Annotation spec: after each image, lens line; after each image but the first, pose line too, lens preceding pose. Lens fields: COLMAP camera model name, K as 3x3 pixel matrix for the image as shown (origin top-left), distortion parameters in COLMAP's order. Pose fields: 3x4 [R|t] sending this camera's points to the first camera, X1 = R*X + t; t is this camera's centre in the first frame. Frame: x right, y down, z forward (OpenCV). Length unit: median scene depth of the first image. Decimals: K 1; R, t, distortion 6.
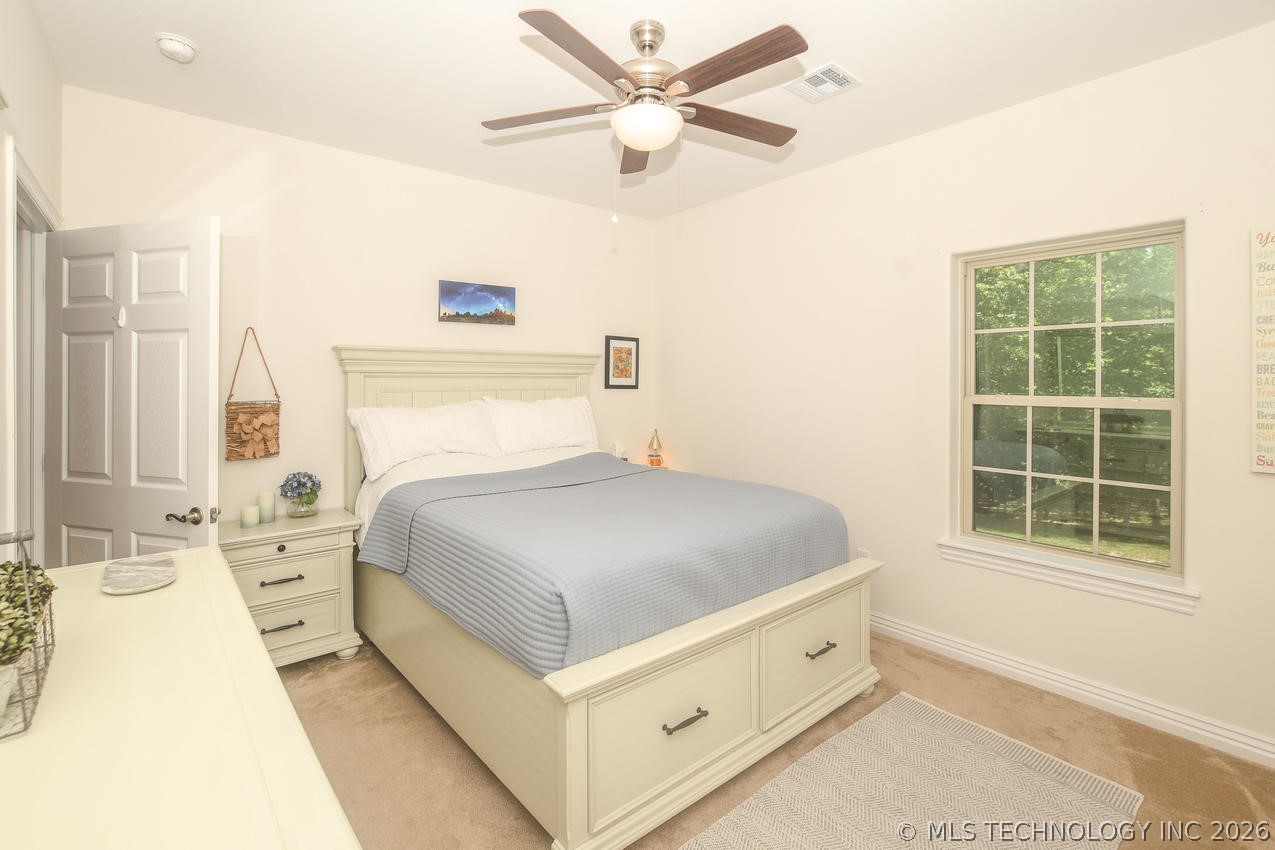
lens RADIAL K [[555.7, 0, 652.6], [0, 555.7, 393.7], [0, 0, 1]] dist [-0.013309, -0.001465]
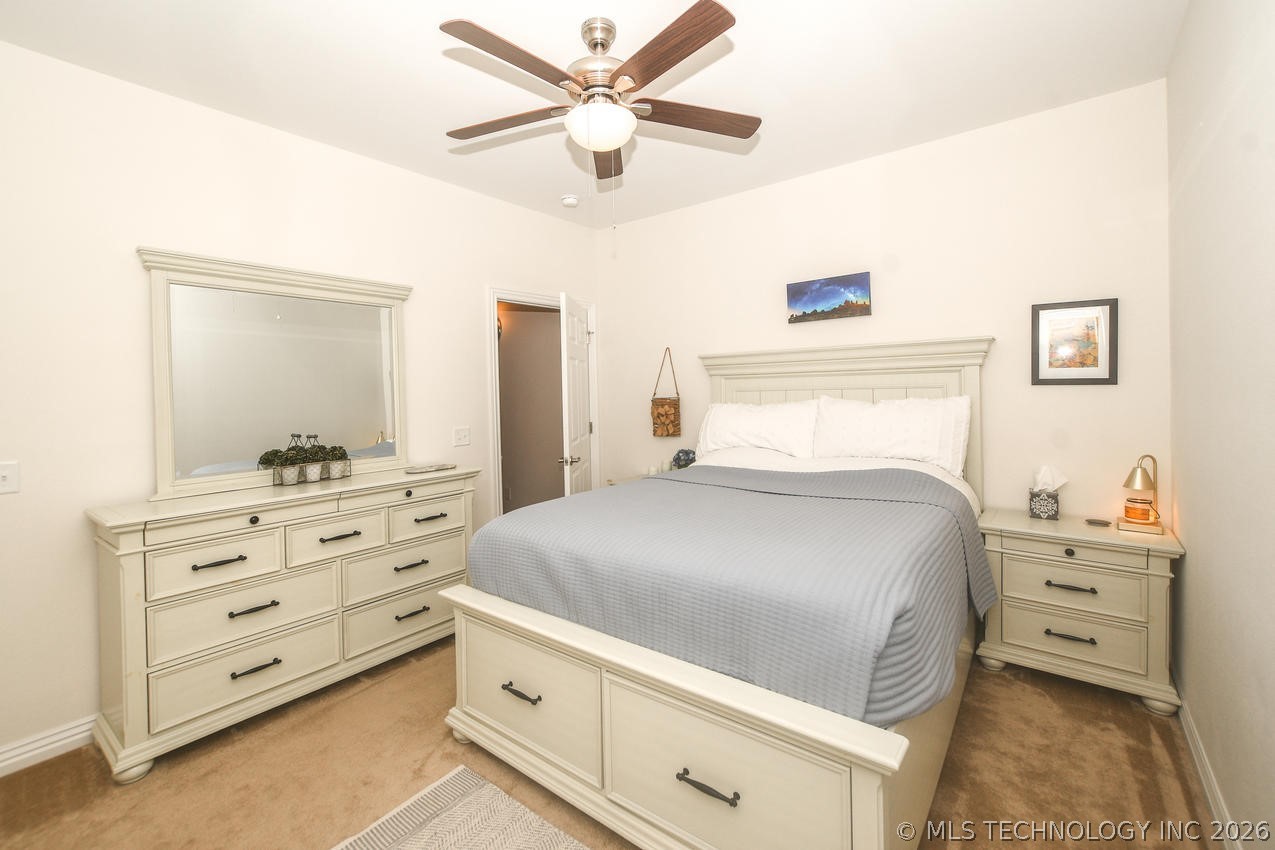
lens RADIAL K [[555.7, 0, 629.4], [0, 555.7, 387.7], [0, 0, 1]] dist [-0.013309, -0.001465]
pose [[0.201965, -0.003504, -0.979386, 0.569004], [0.002550, 0.999992, -0.003052, -0.006050], [0.979389, -0.001881, 0.201973, 0.475482]]
